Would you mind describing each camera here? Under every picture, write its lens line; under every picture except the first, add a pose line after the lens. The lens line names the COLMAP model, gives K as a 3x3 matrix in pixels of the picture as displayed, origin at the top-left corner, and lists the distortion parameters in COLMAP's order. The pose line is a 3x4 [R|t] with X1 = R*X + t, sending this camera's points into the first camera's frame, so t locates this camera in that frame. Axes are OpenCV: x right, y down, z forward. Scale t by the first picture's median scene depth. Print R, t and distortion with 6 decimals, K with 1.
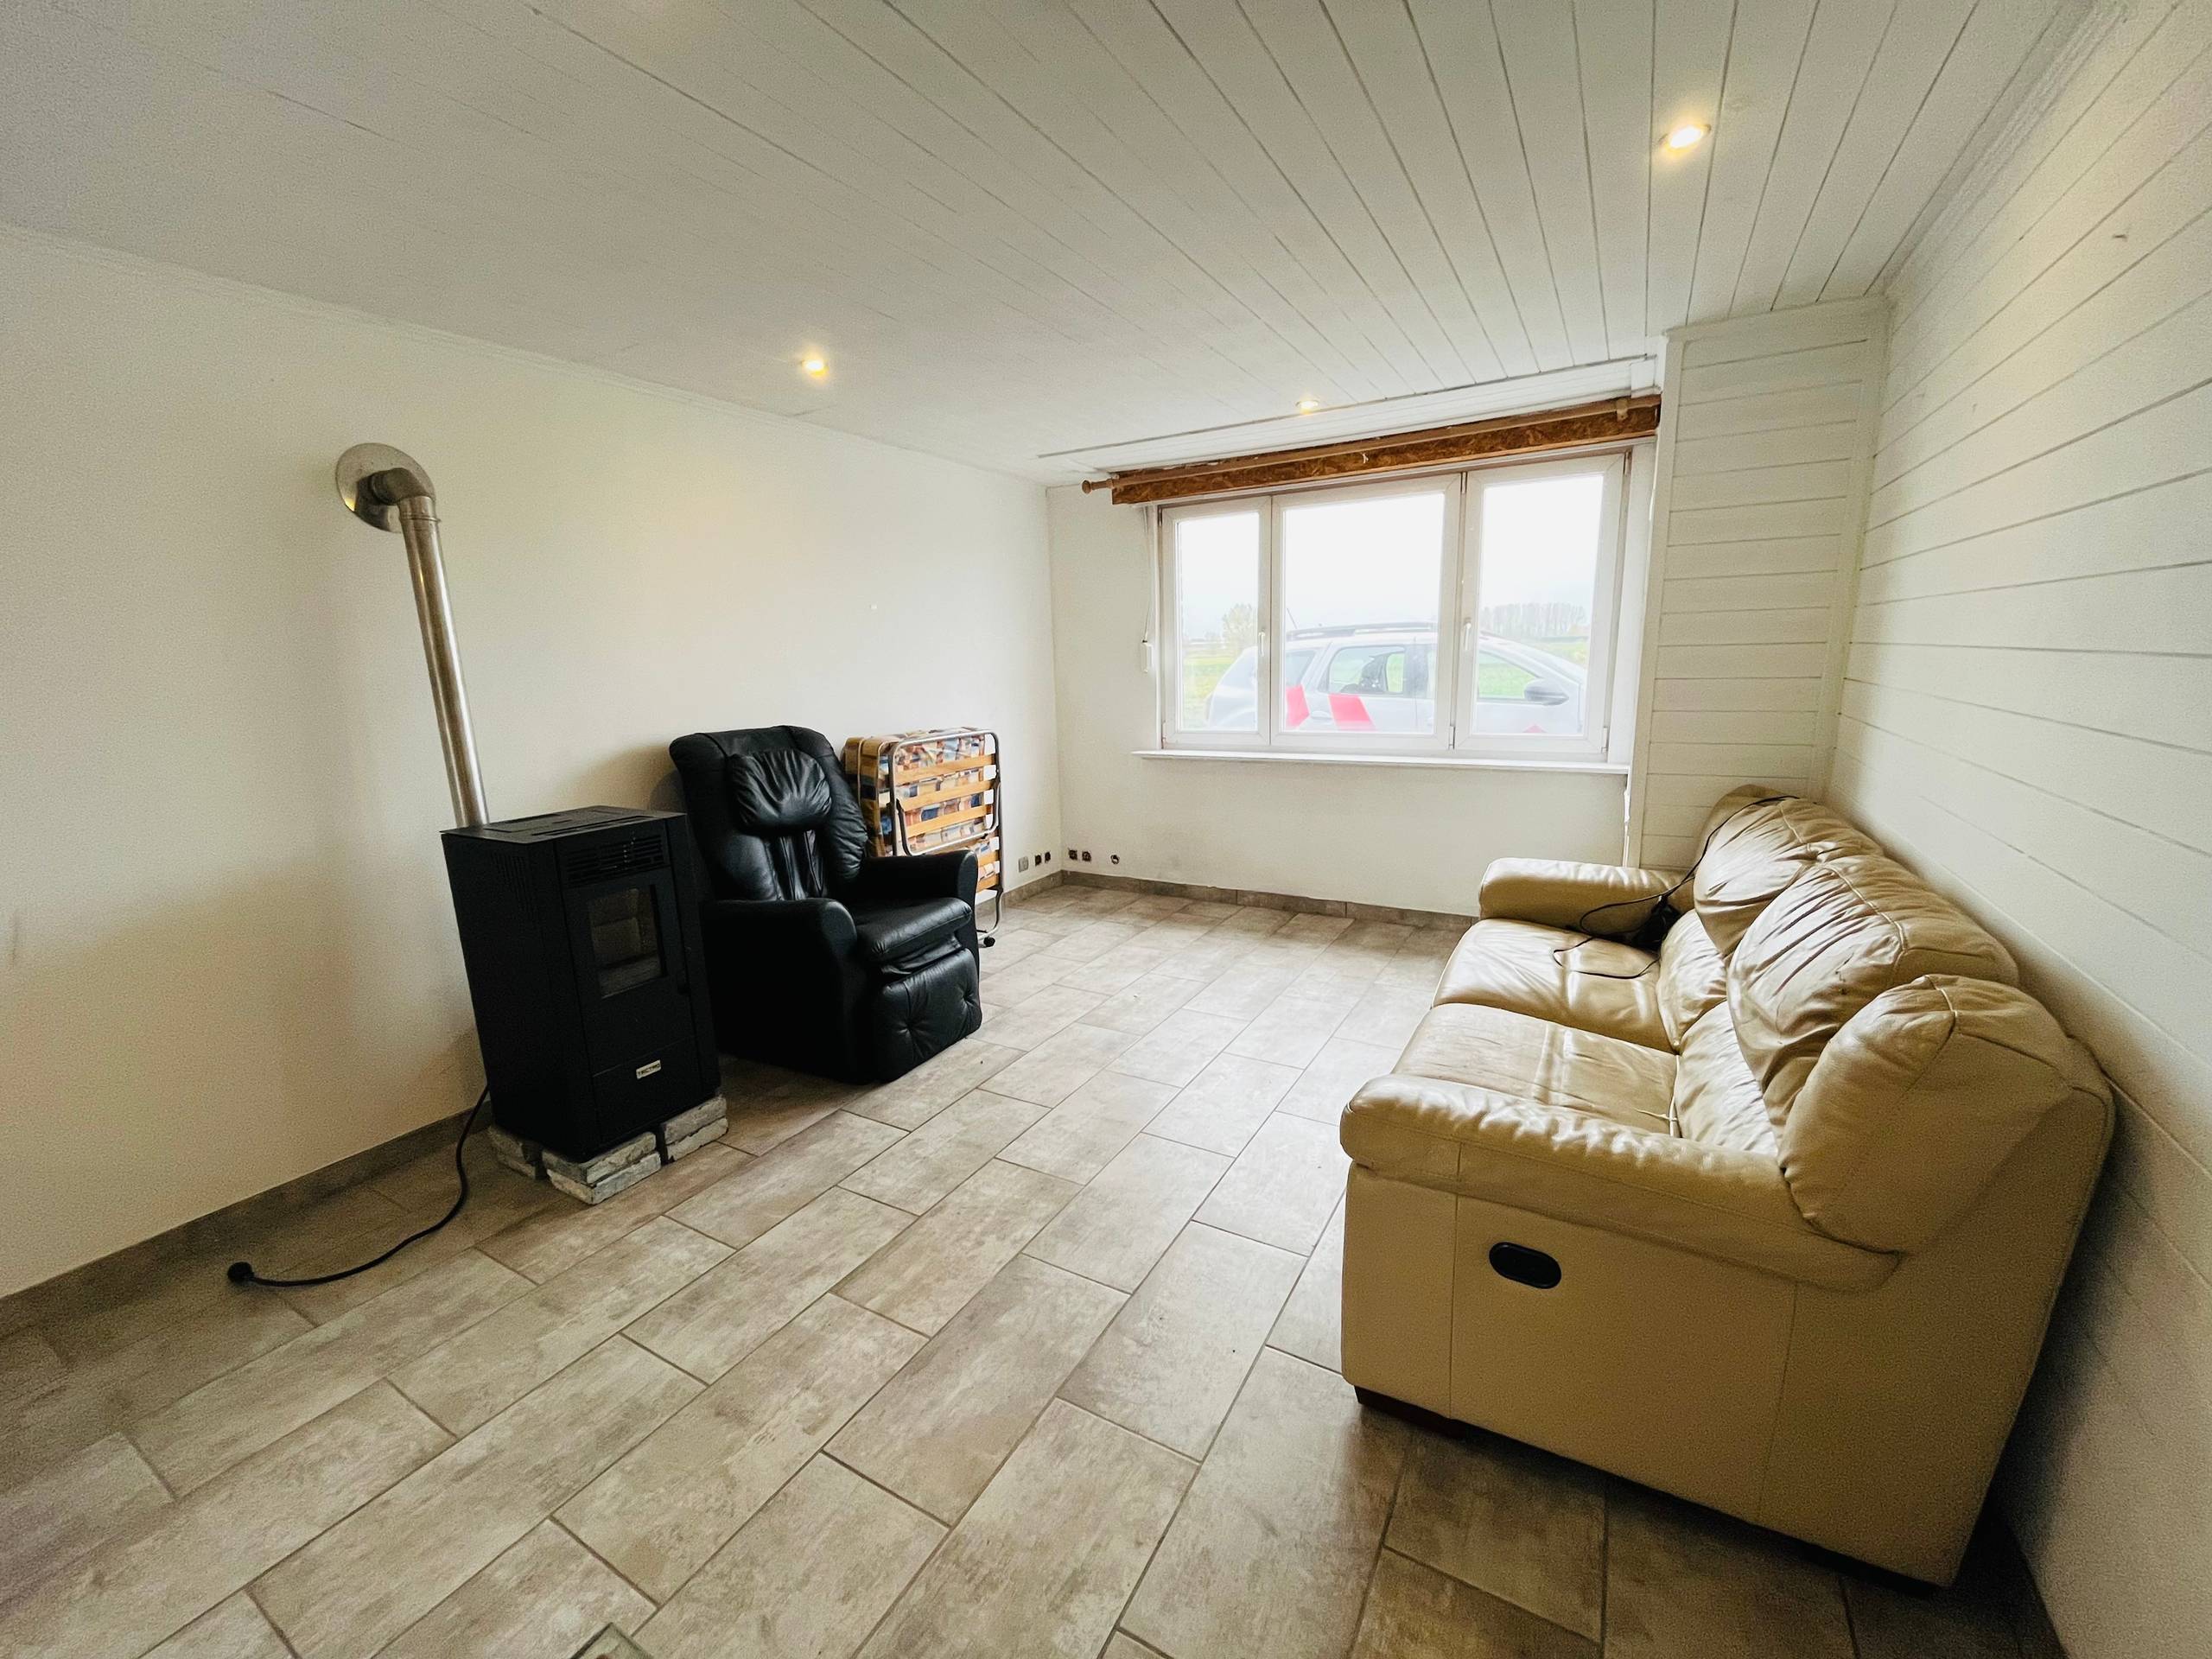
lens RADIAL K [[892.5, 0, 1100.4], [0, 892.5, 836.5], [0, 0, 1]] dist [-0.002810, -0.000710]
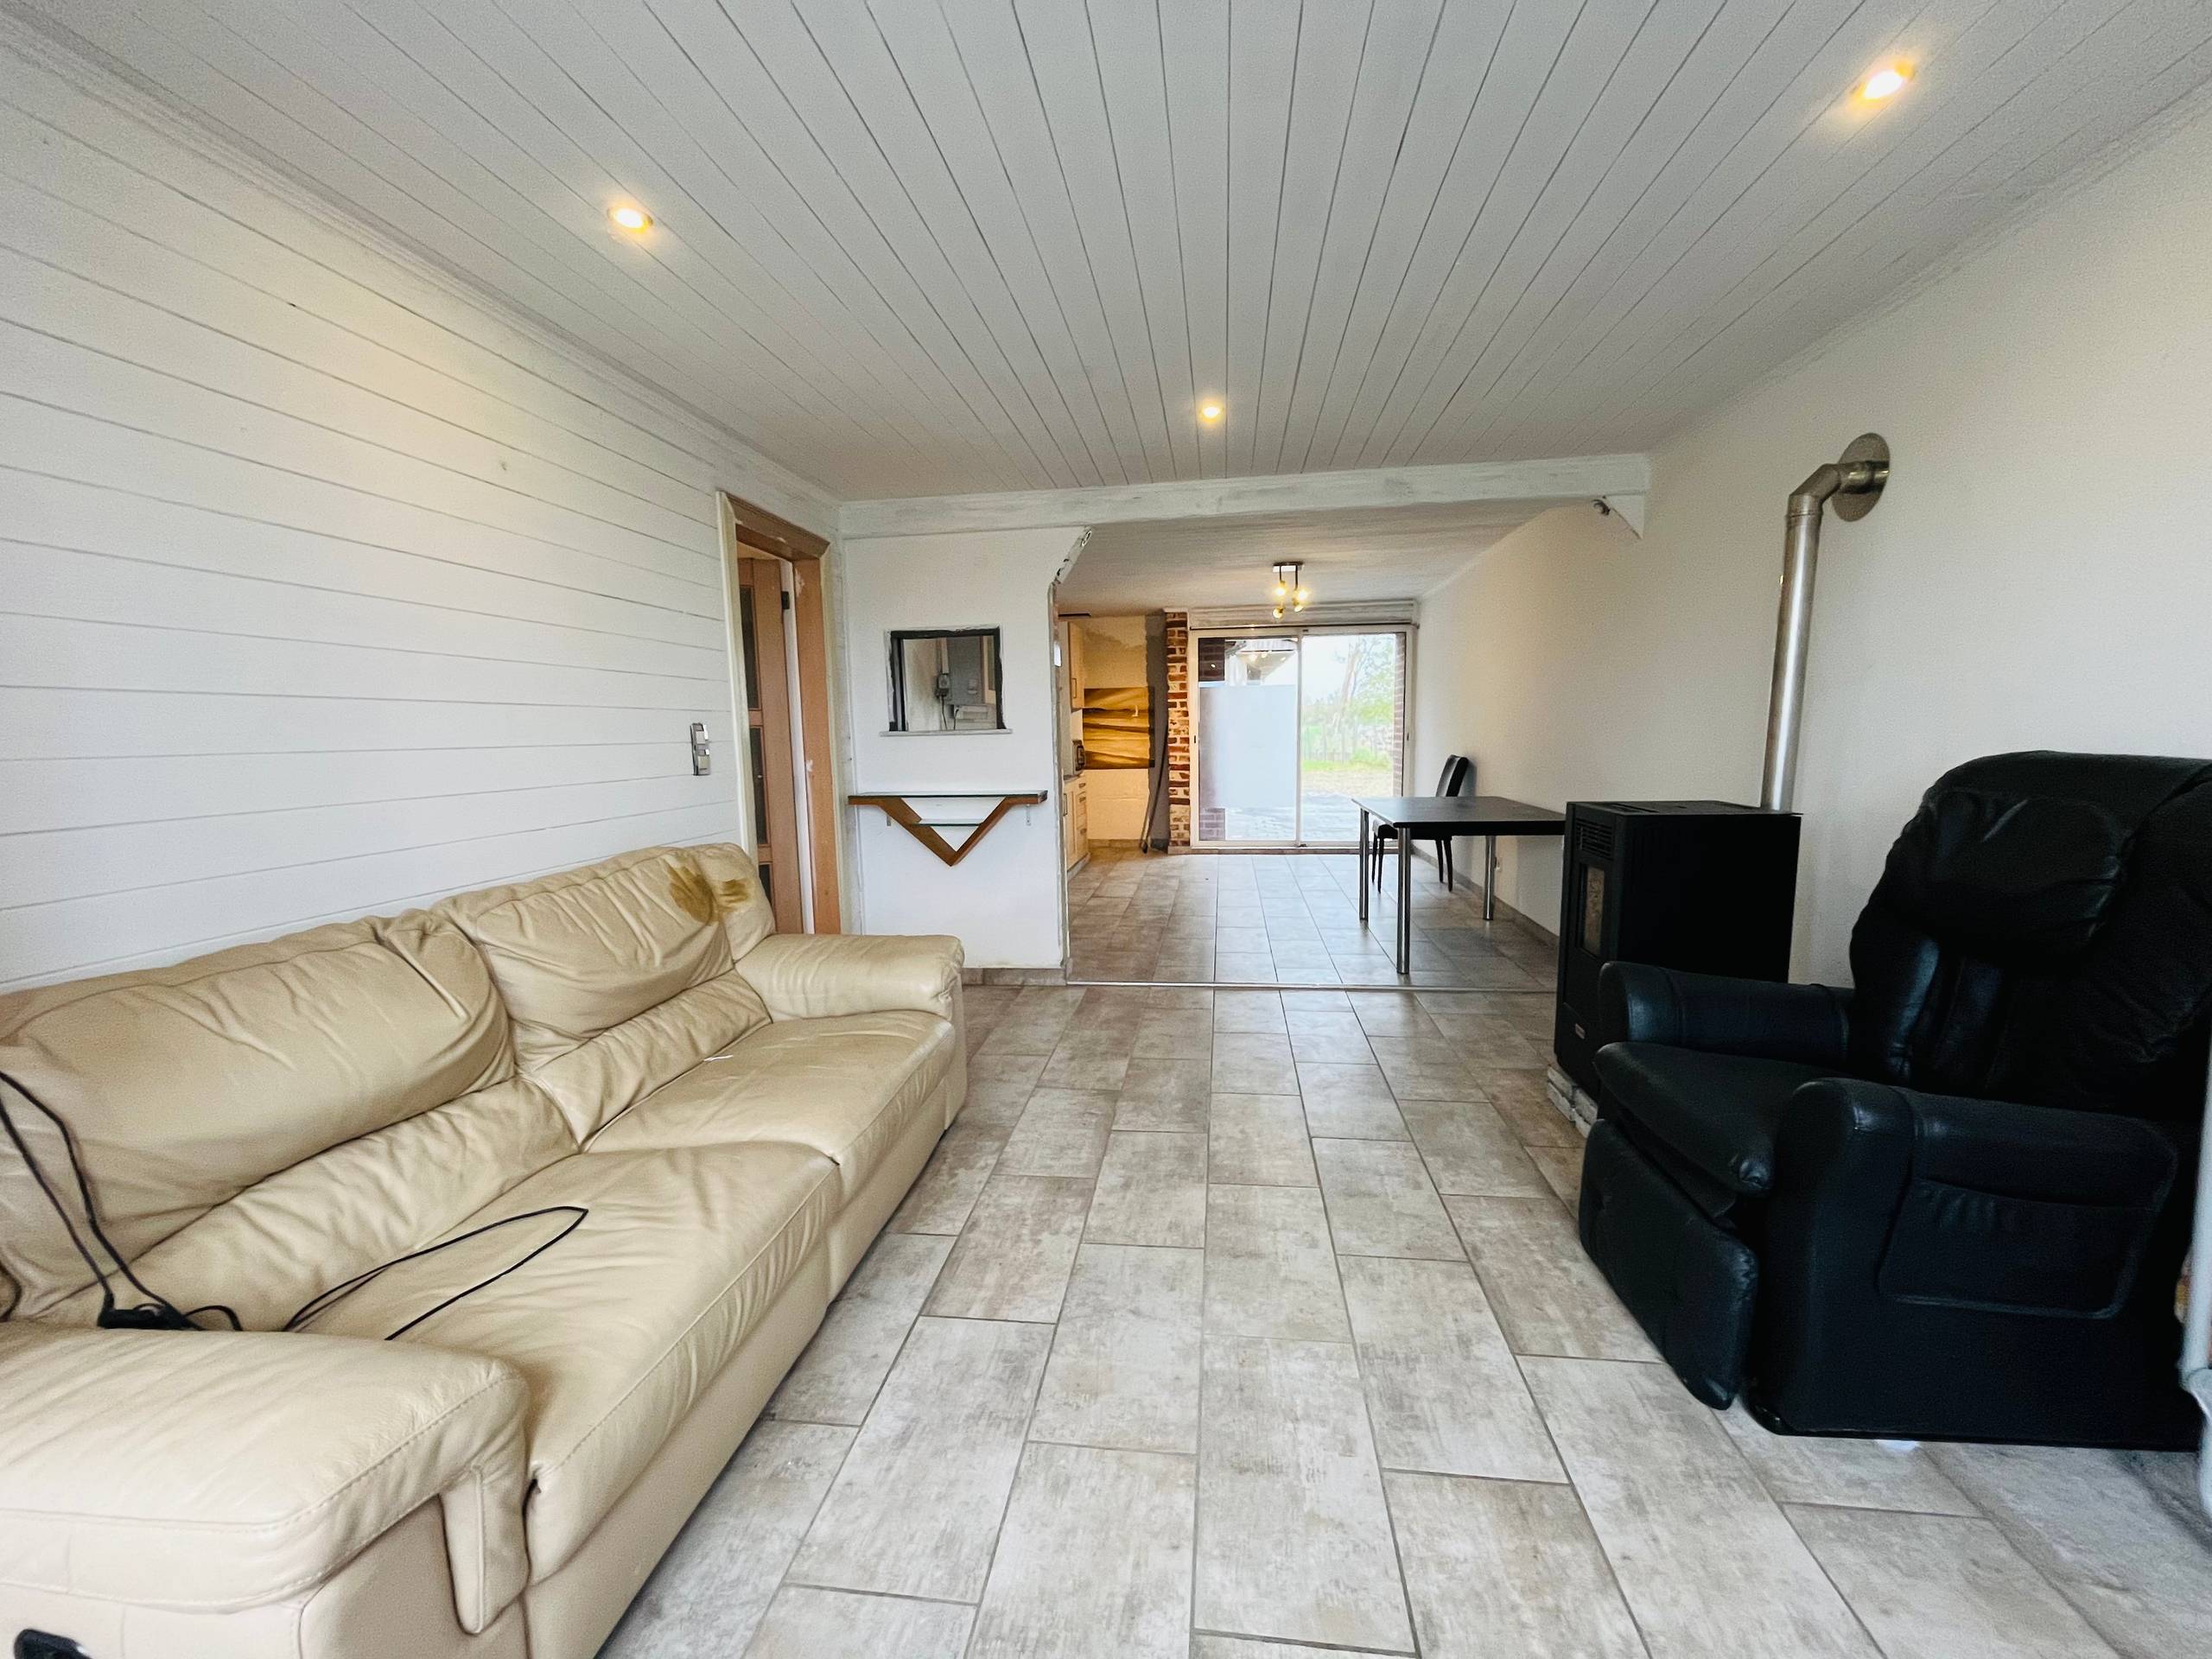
lens RADIAL K [[892.5, 0, 1100.4], [0, 892.5, 836.5], [0, 0, 1]] dist [-0.002810, -0.000710]
pose [[-0.921301, 0.101275, -0.375429, 0.440996], [-0.022013, 0.950356, 0.310386, -0.305837], [0.388226, 0.294223, -0.873335, 1.724496]]
